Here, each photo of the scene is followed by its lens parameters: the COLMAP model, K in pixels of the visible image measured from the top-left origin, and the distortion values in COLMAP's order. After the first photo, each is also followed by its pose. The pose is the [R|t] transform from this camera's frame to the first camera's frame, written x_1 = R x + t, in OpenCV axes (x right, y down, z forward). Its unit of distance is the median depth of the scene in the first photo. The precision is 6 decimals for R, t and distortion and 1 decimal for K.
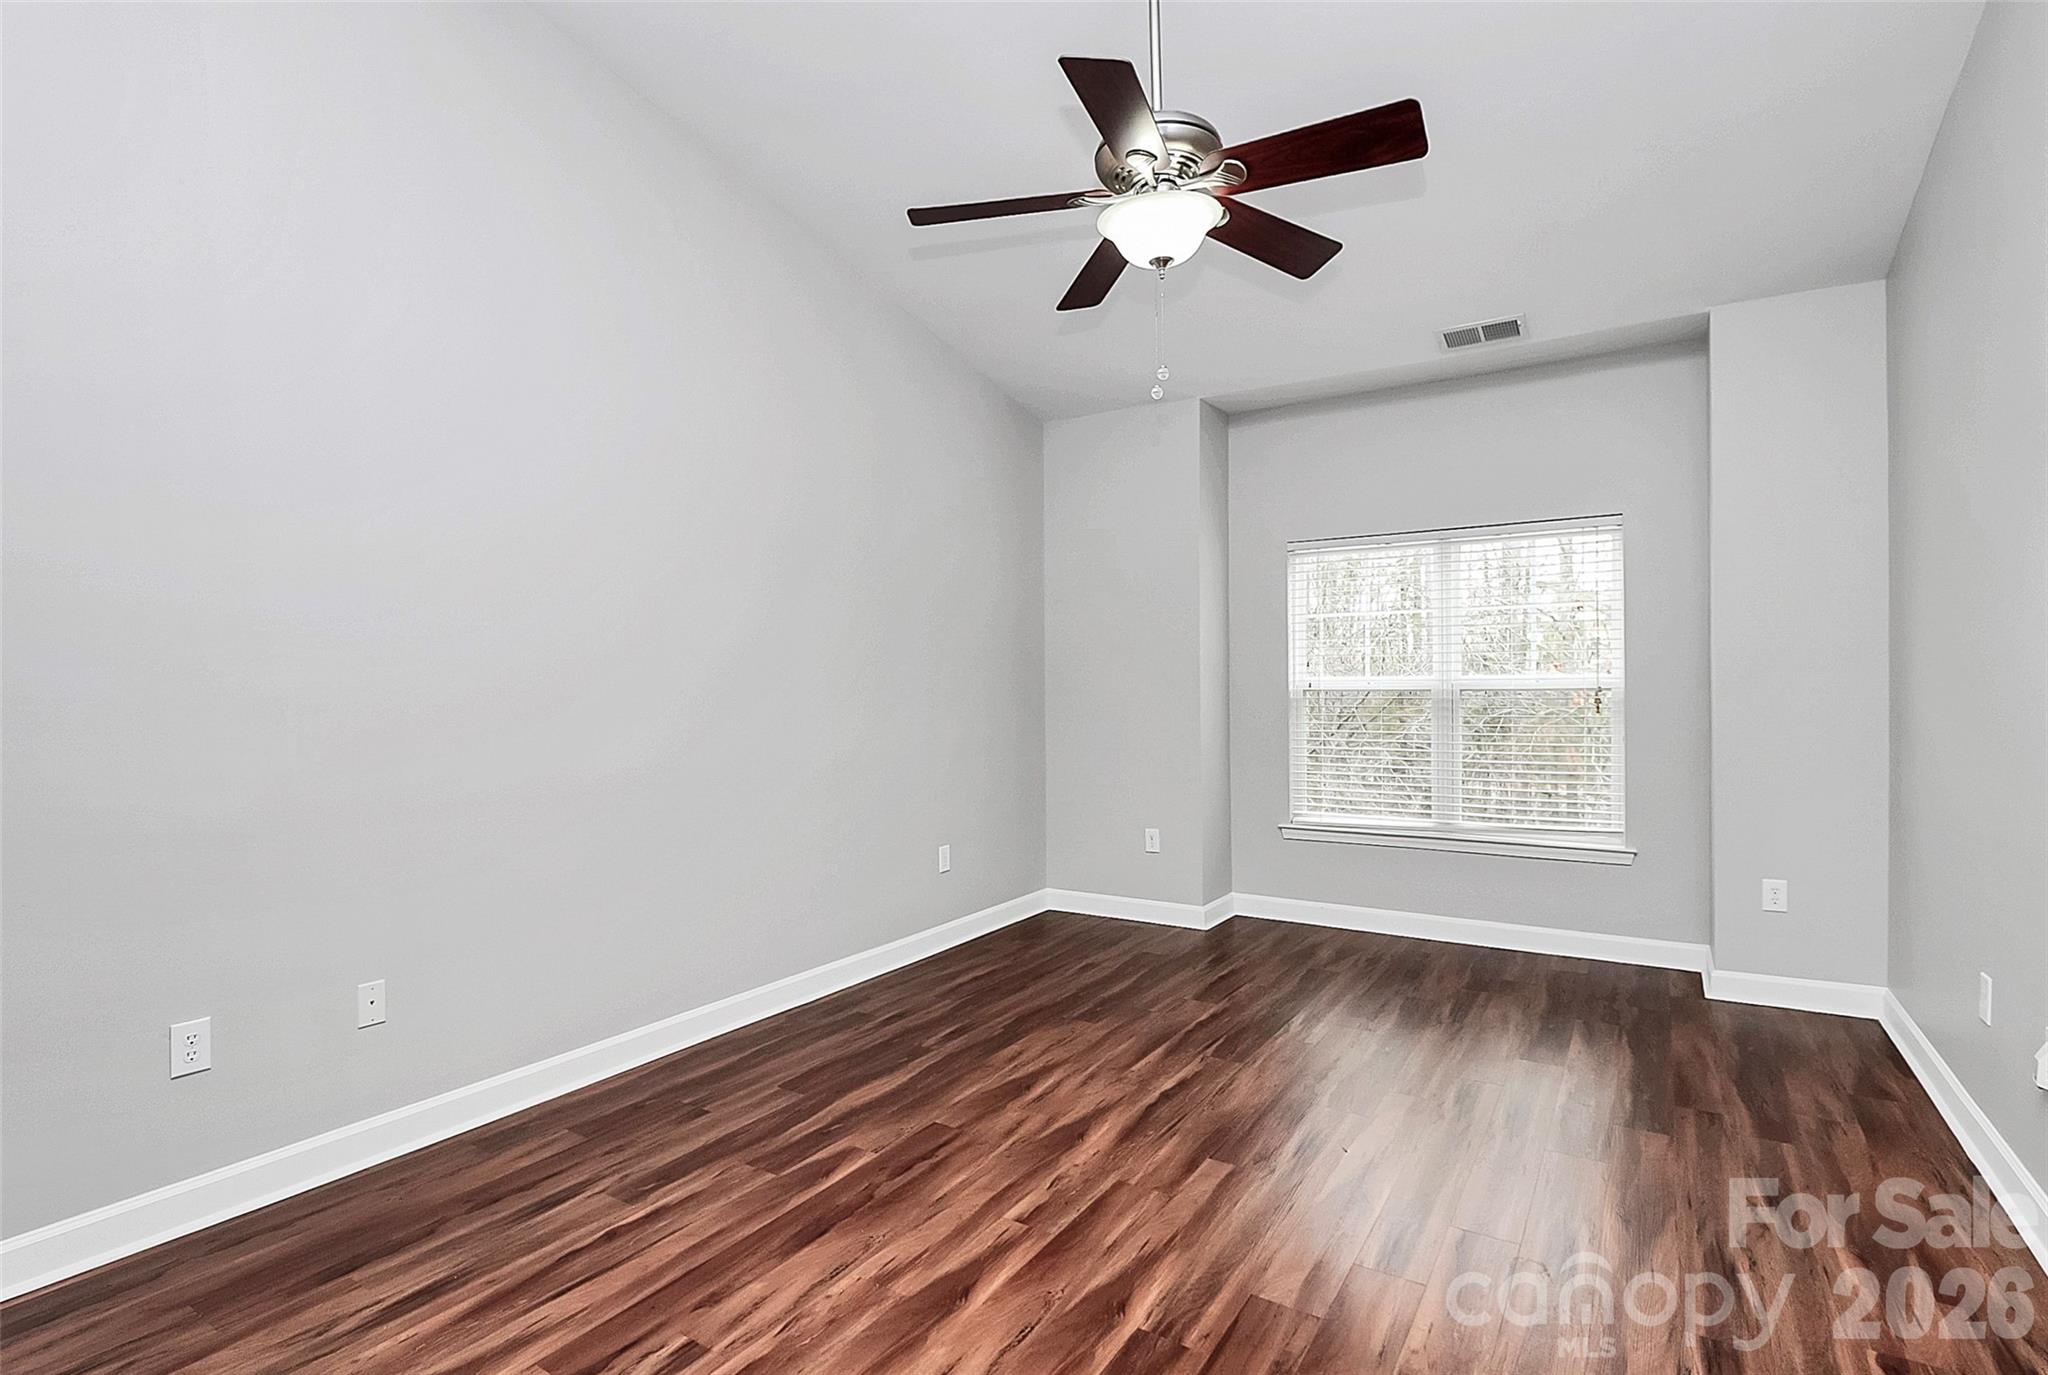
lens RADIAL K [[984.3, 0, 1023.4], [0, 984.3, 694.2], [0, 0, 1]] dist [-0.005990, -0.009974]
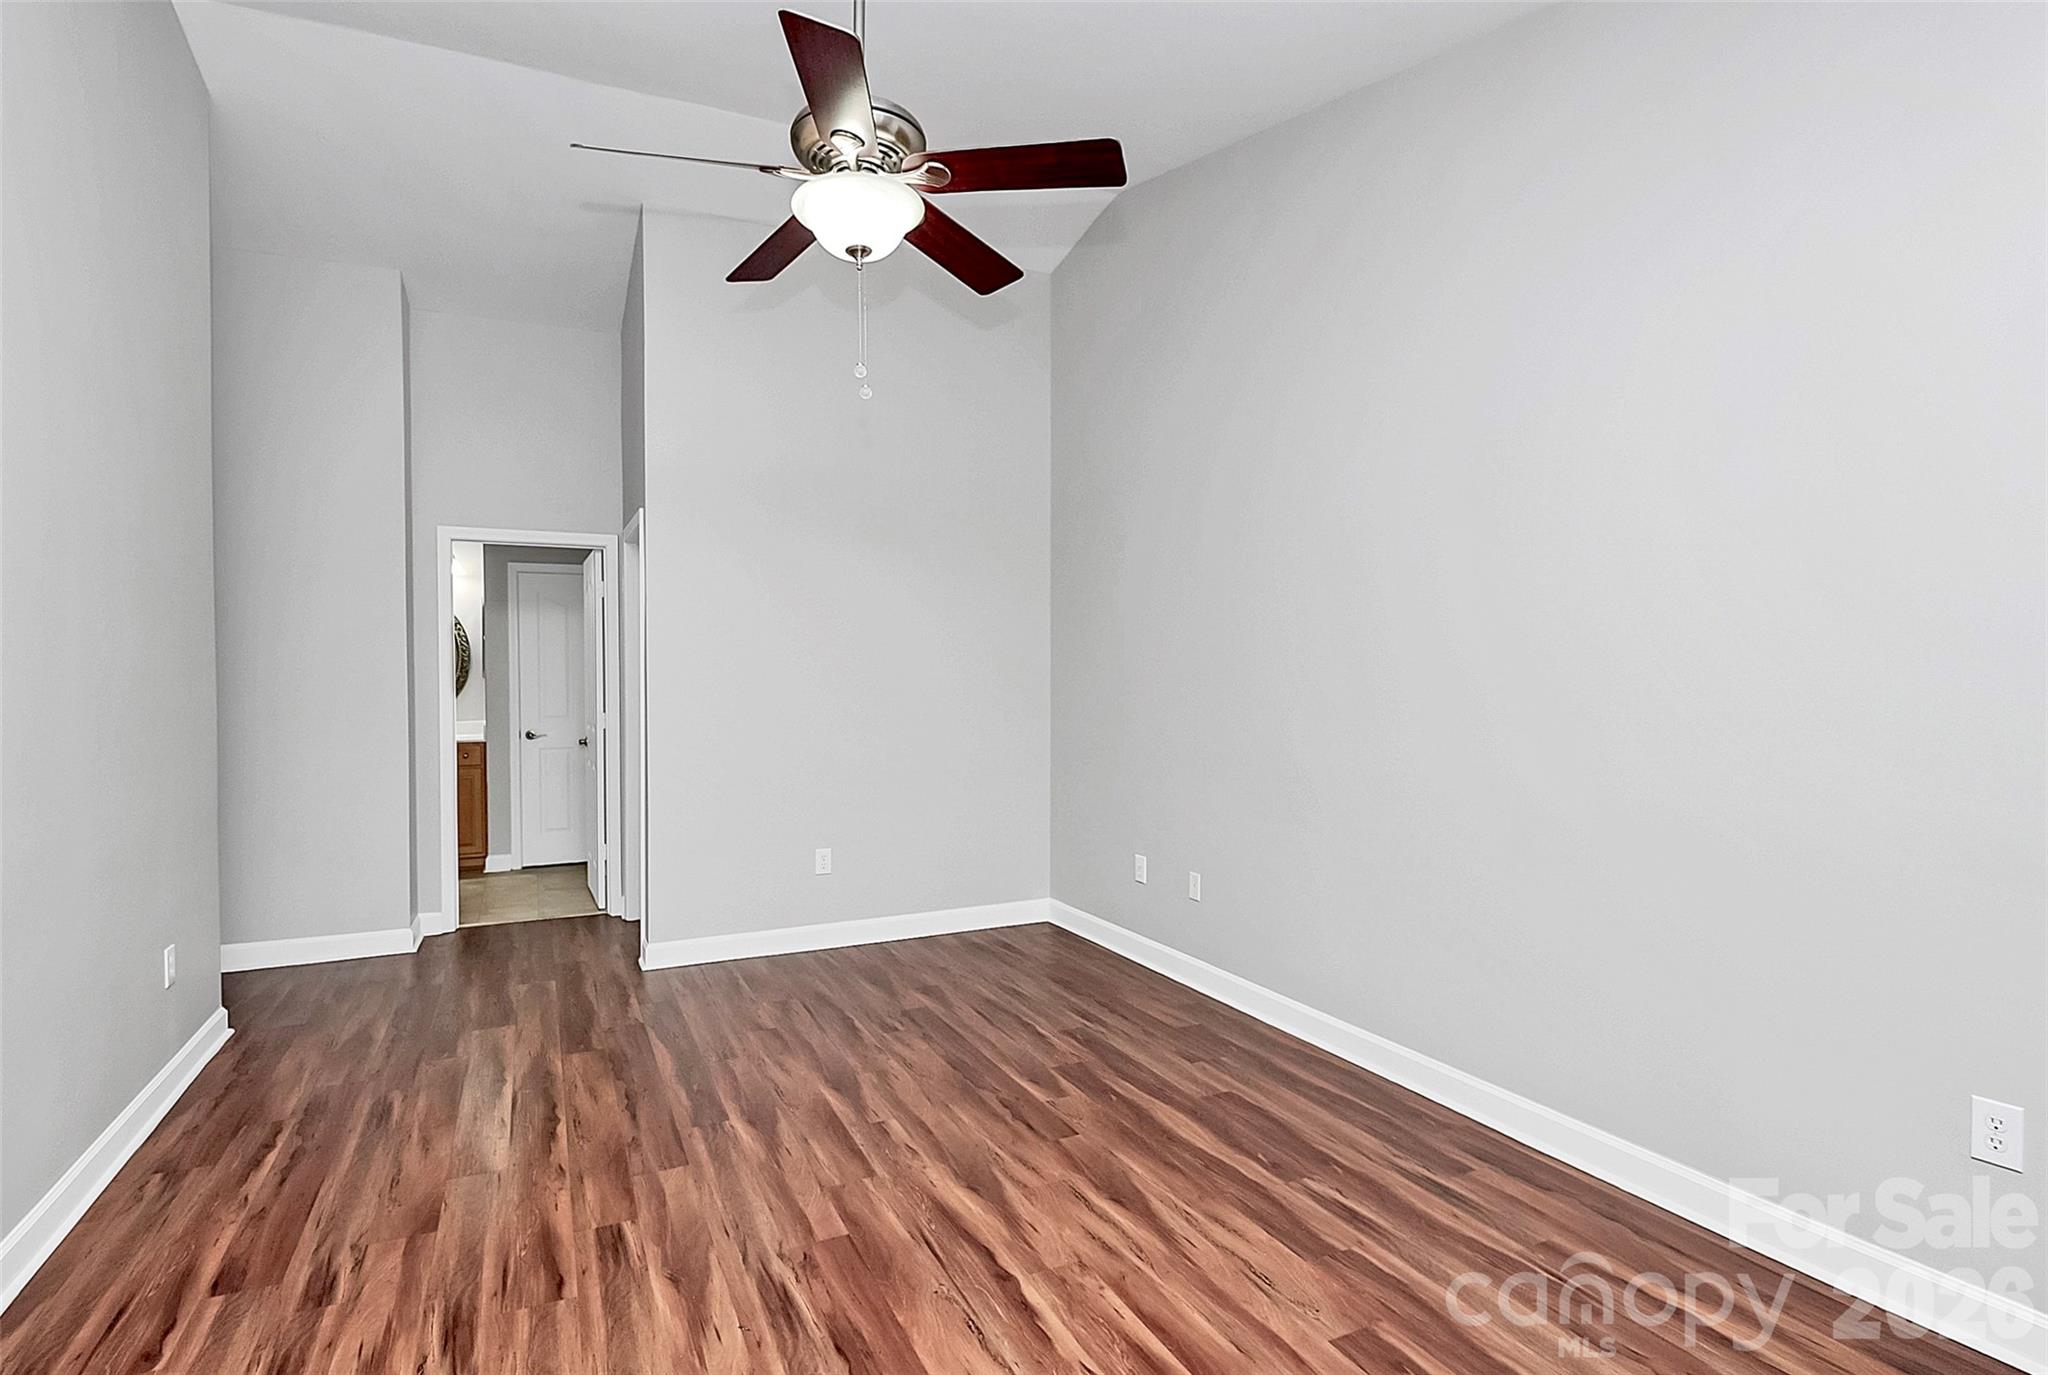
lens RADIAL K [[984.3, 0, 1020.9], [0, 984.3, 680.3], [0, 0, 1]] dist [-0.005990, -0.009974]
pose [[-0.517846, 0.014751, -0.855347, 0.848715], [0.002847, 0.999876, 0.015520, -0.053184], [0.855469, 0.005602, -0.517824, 1.553938]]
